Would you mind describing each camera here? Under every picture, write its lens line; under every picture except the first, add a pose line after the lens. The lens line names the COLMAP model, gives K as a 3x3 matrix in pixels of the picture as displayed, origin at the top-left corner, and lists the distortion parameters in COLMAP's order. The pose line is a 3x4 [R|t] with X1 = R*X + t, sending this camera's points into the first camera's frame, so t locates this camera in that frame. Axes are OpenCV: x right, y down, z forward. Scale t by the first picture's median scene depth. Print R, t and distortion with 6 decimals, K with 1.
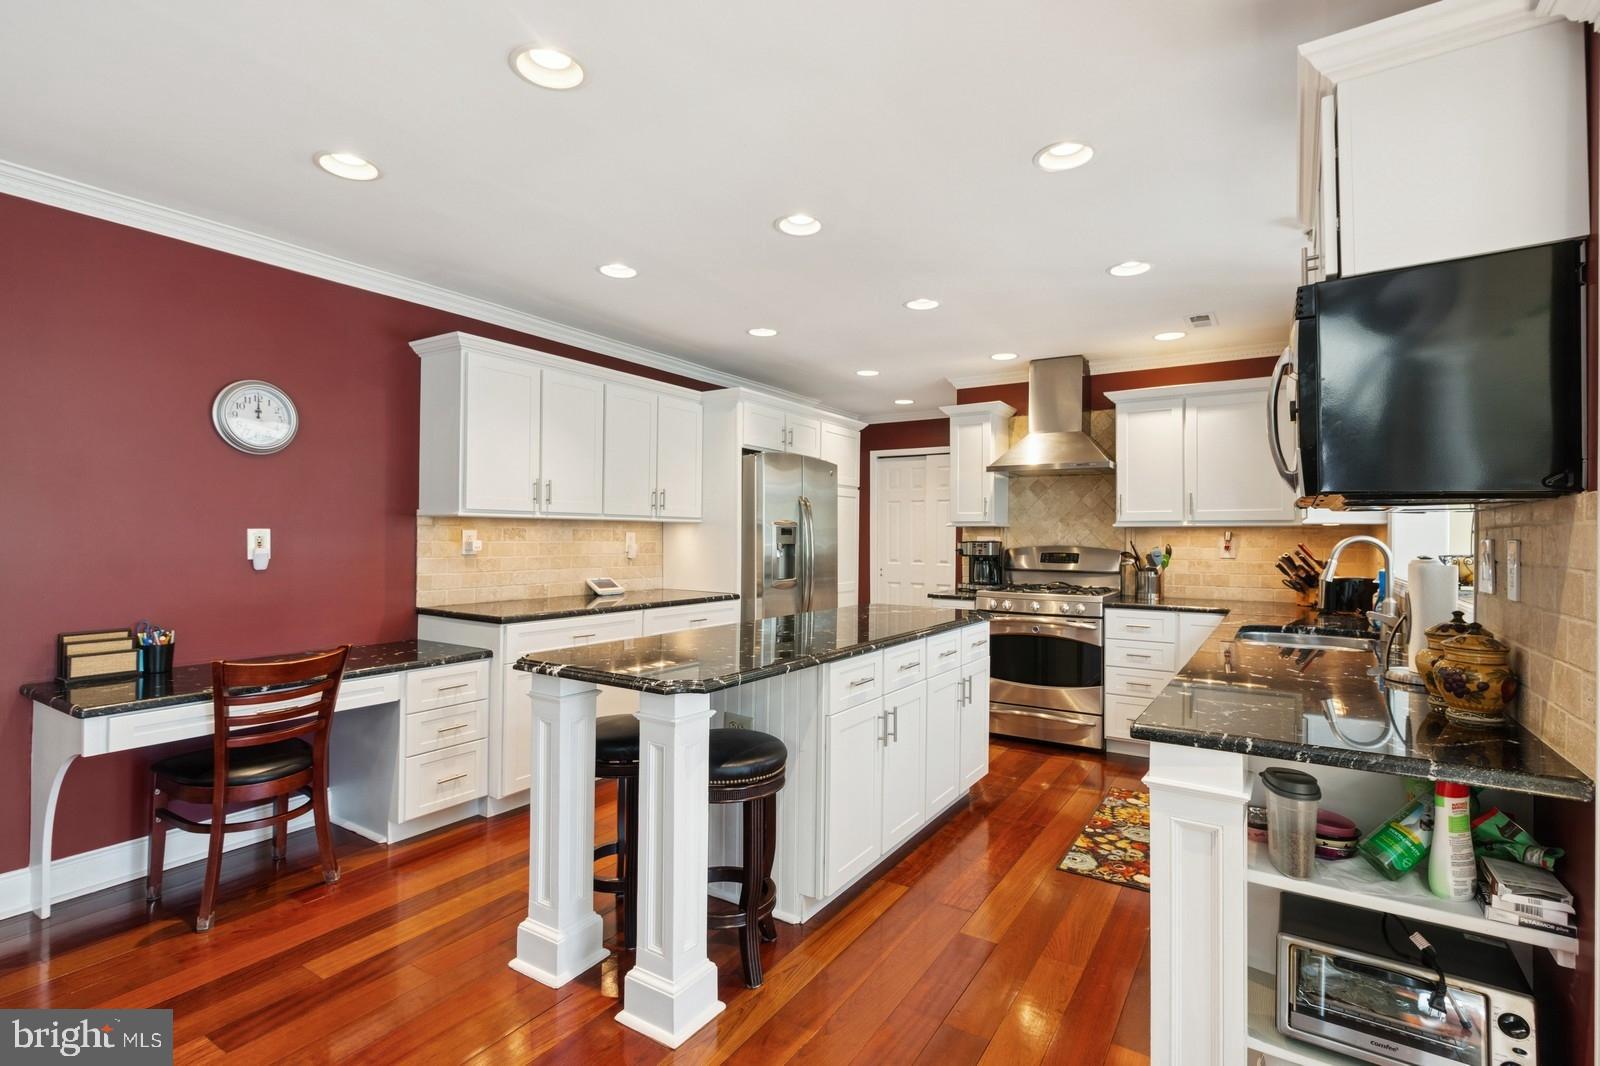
lens RADIAL K [[749.6, 0, 795.5], [0, 749.6, 529.2], [0, 0, 1]] dist [0.008641, 0.000465]
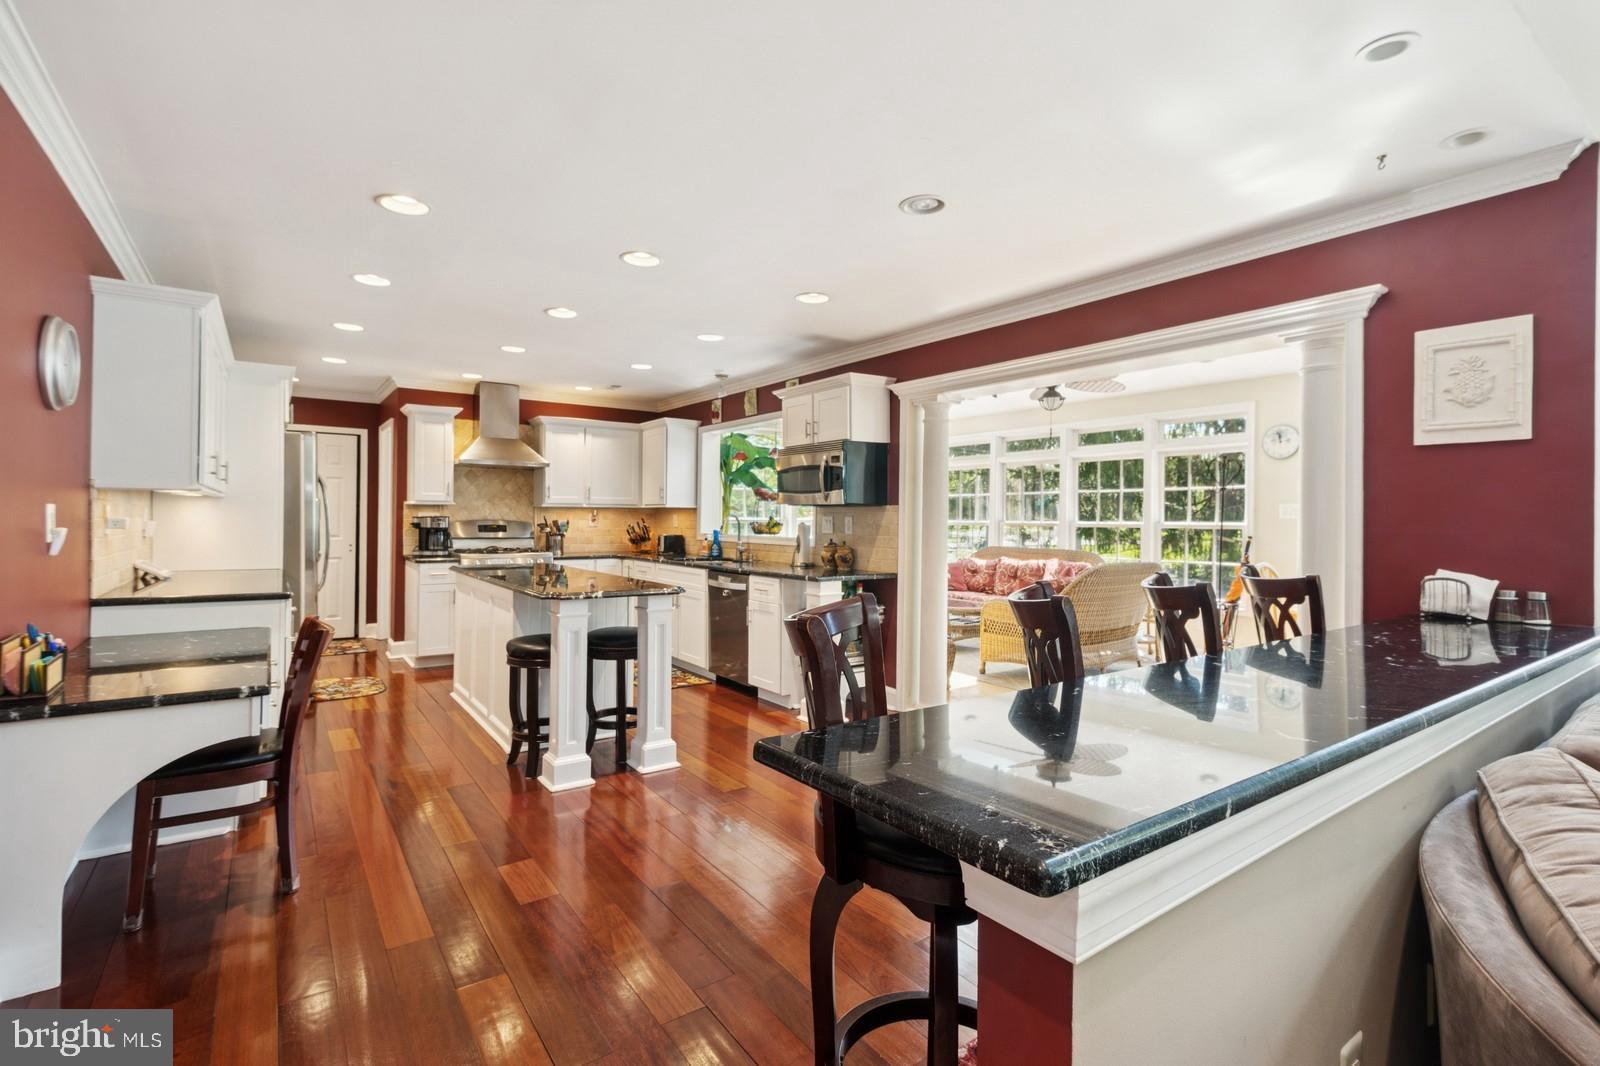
lens RADIAL K [[749.6, 0, 800.3], [0, 749.6, 524.2], [0, 0, 1]] dist [0.008641, 0.000465]
pose [[0.364102, -0.011289, 0.931291, -0.740347], [-0.015687, 0.999710, 0.018252, -0.003305], [-0.931227, -0.021254, 0.363820, -0.018102]]
